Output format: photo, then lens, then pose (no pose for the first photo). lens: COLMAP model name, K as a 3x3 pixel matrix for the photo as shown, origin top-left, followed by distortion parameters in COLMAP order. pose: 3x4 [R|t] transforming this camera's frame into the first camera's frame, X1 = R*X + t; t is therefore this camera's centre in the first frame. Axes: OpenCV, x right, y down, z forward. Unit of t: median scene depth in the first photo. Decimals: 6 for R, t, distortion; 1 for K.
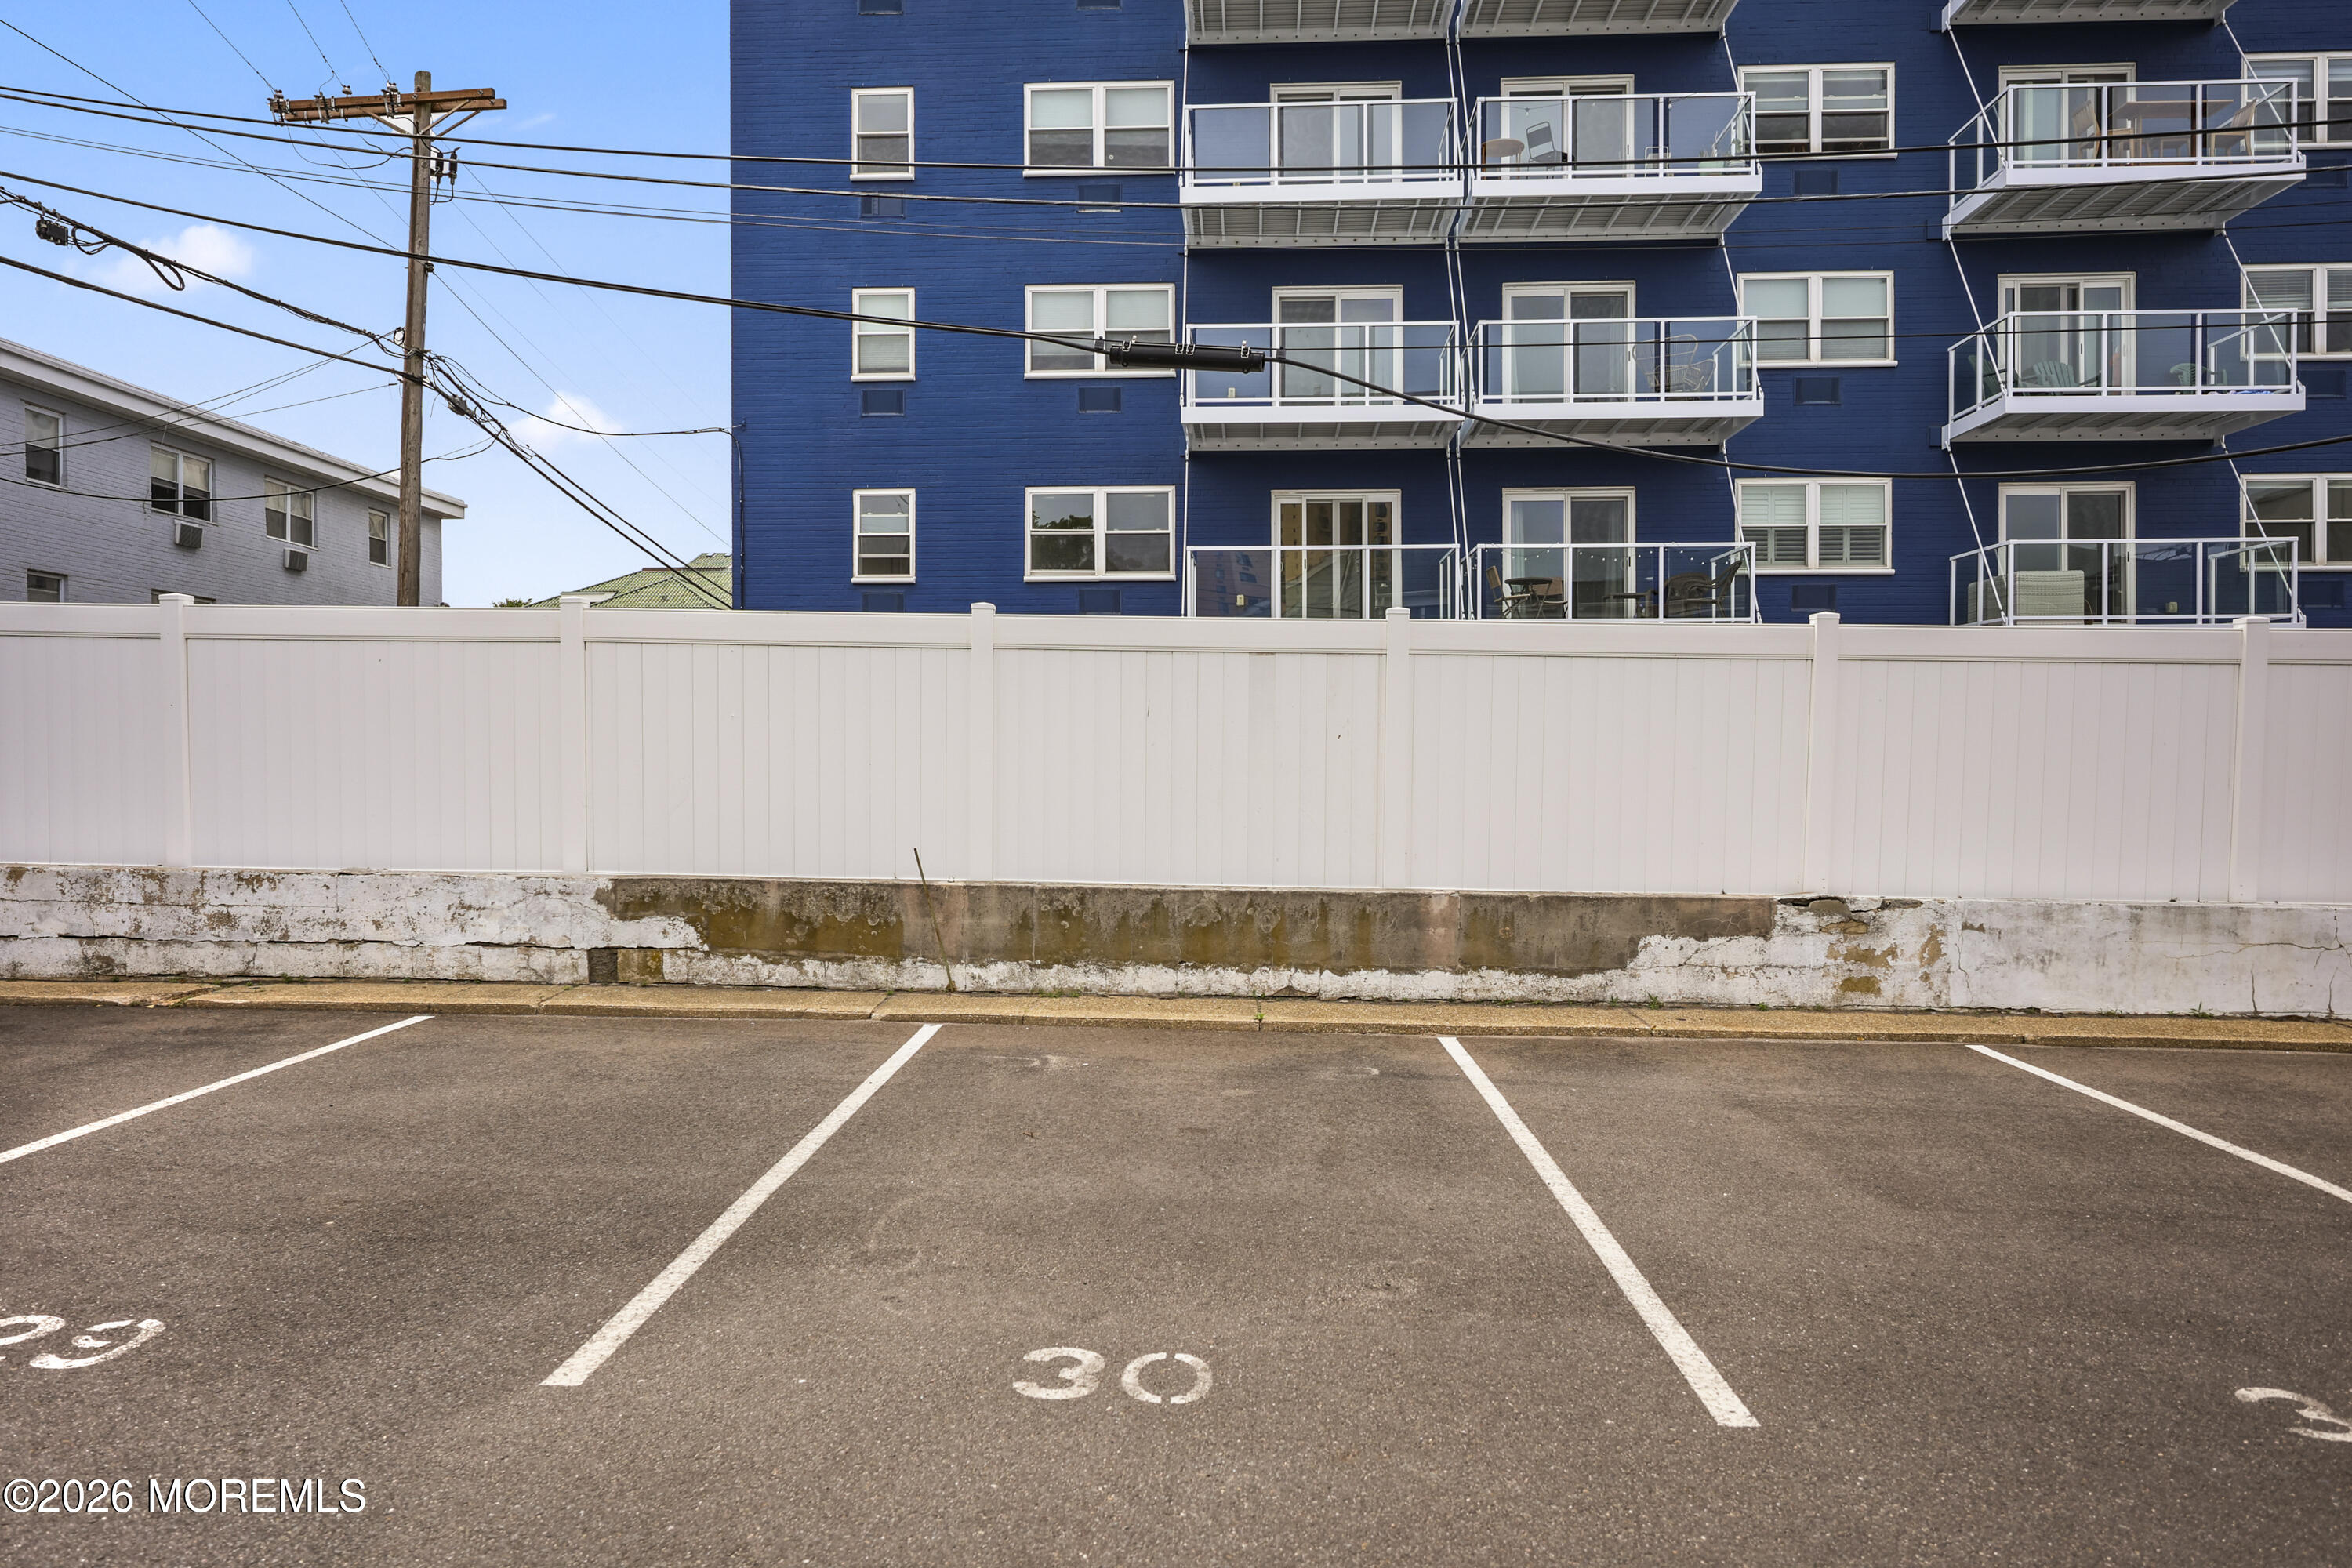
lens RADIAL K [[1537.8, 0, 1176.0], [0, 1537.8, 784.0], [0, 0, 1]] dist [-0.000335, 0.000194]
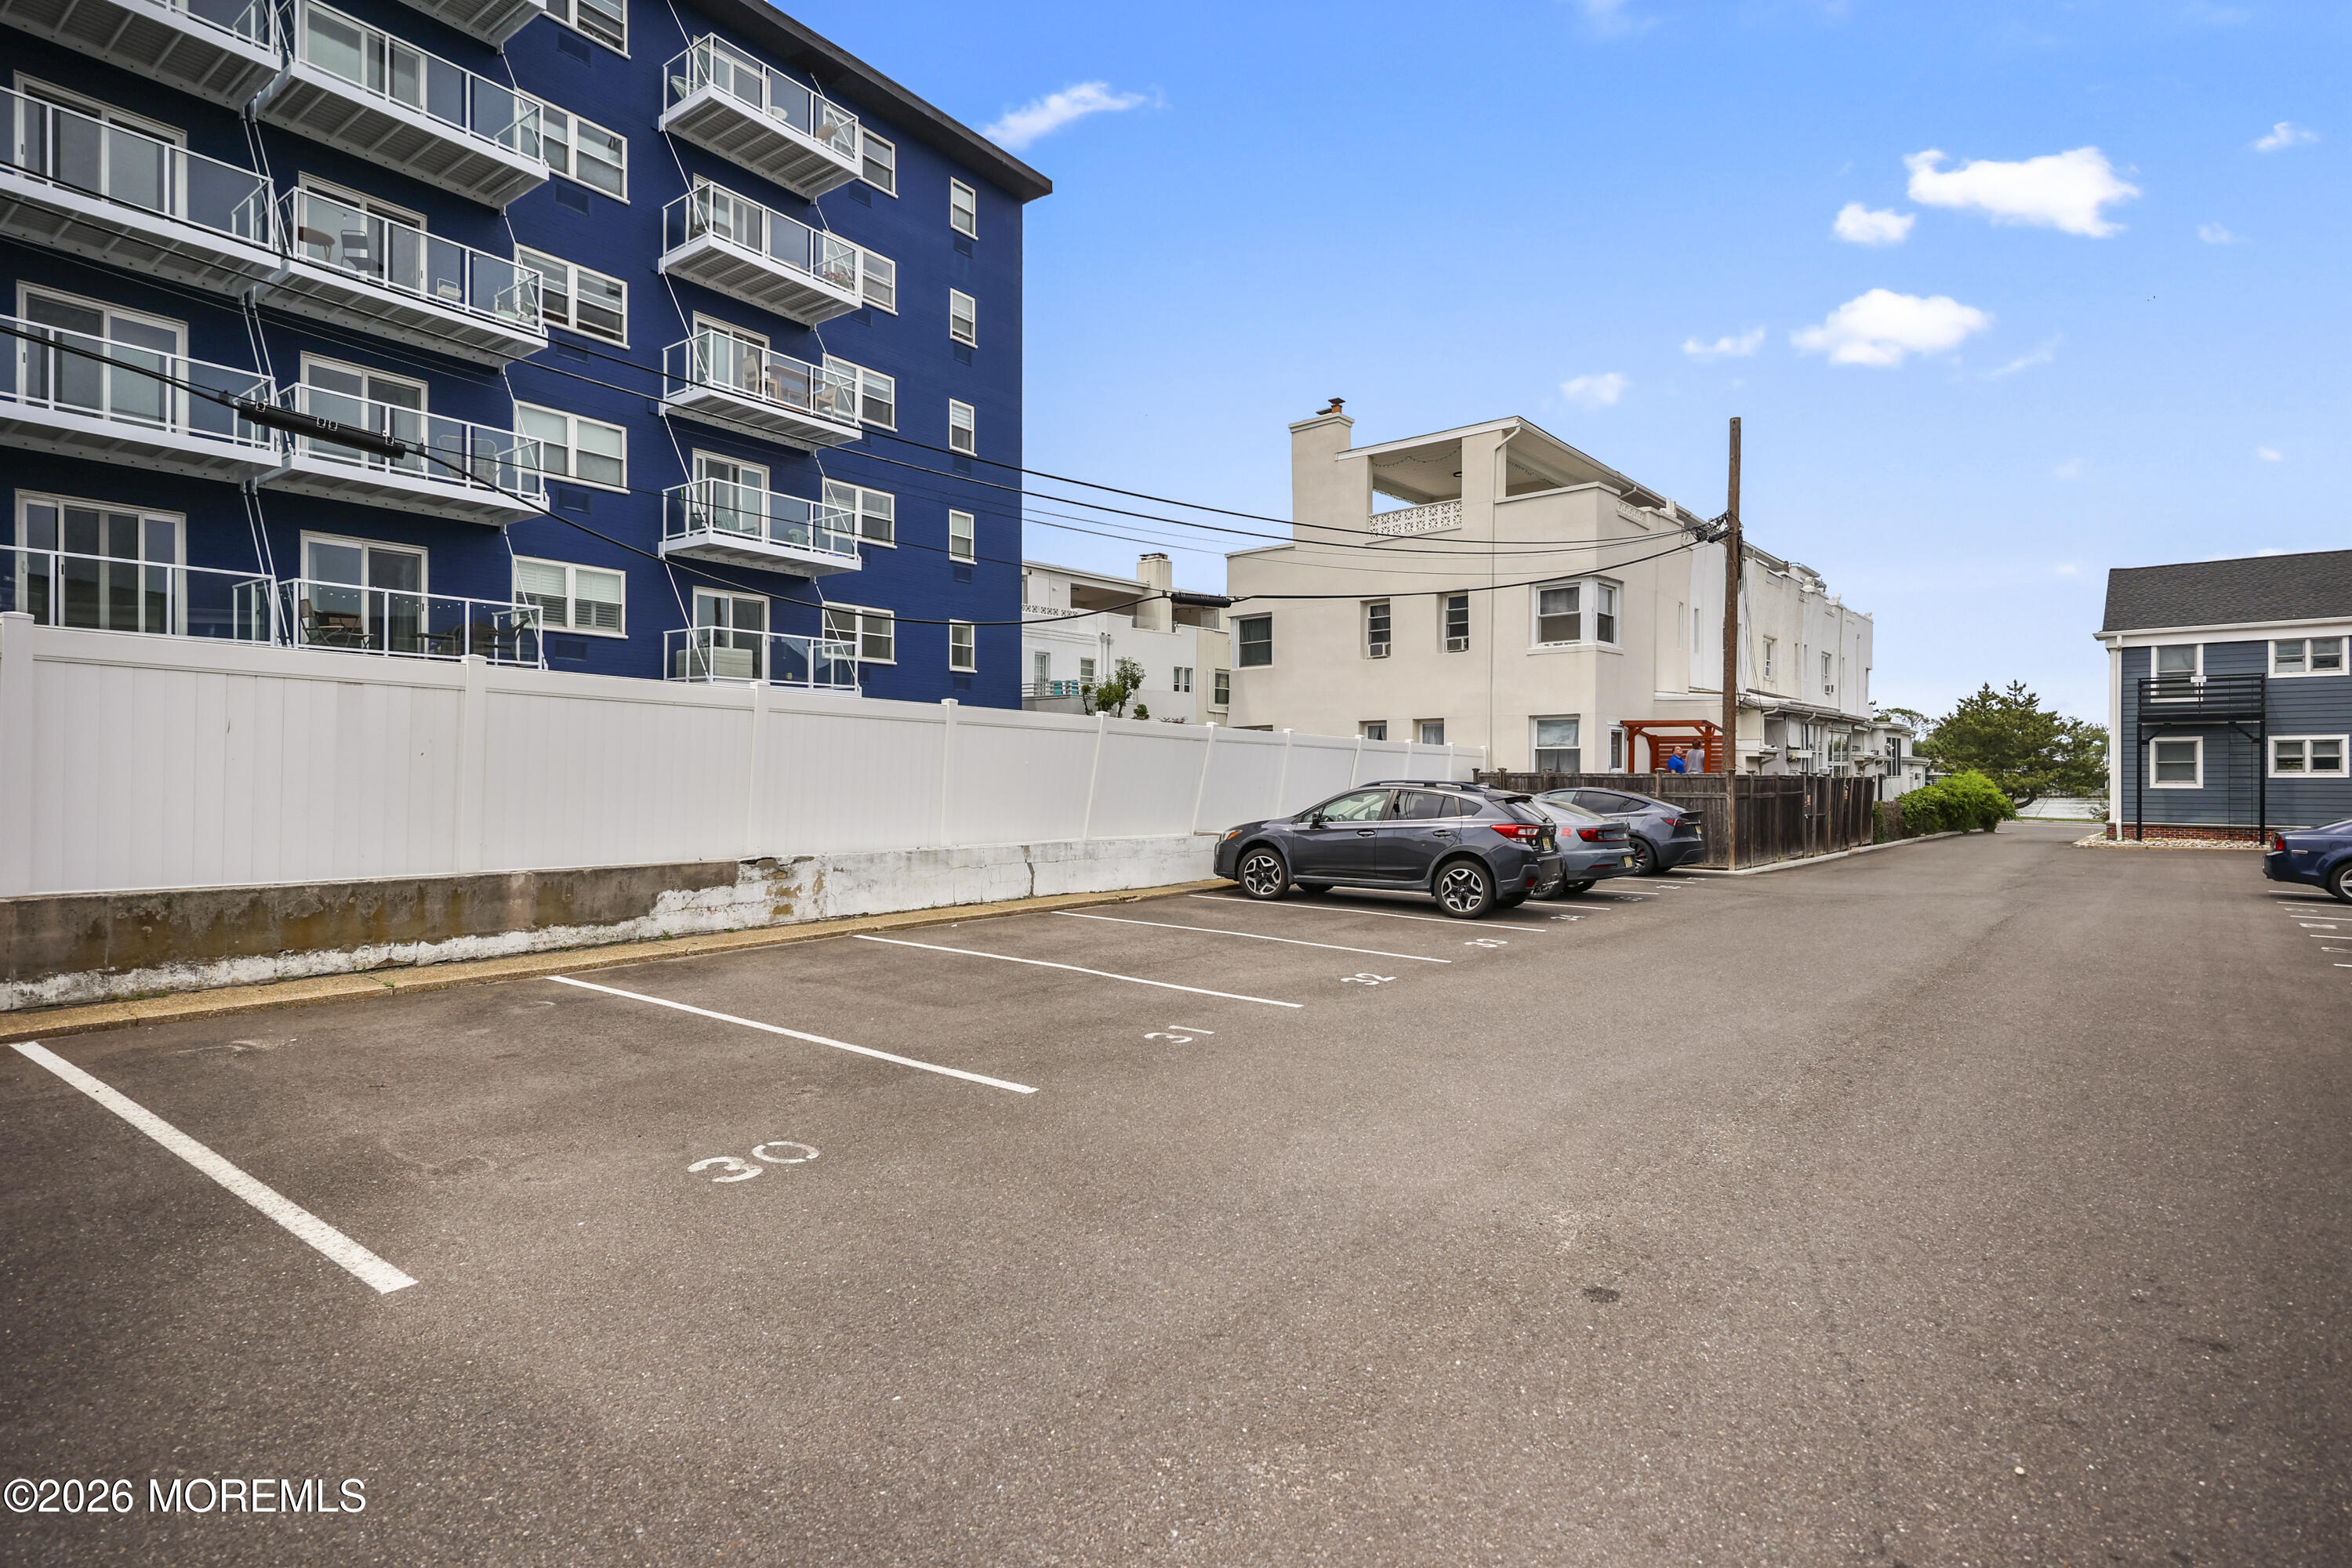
lens RADIAL K [[1132.1, 0, 1176.0], [0, 1132.1, 784.0], [0, 0, 1]] dist [0.001858, -0.000114]
pose [[0.544241, -0.008053, 0.838890, -0.338164], [0.007116, 0.999962, 0.004983, -0.006722], [-0.838899, 0.003257, 0.544277, -0.010067]]
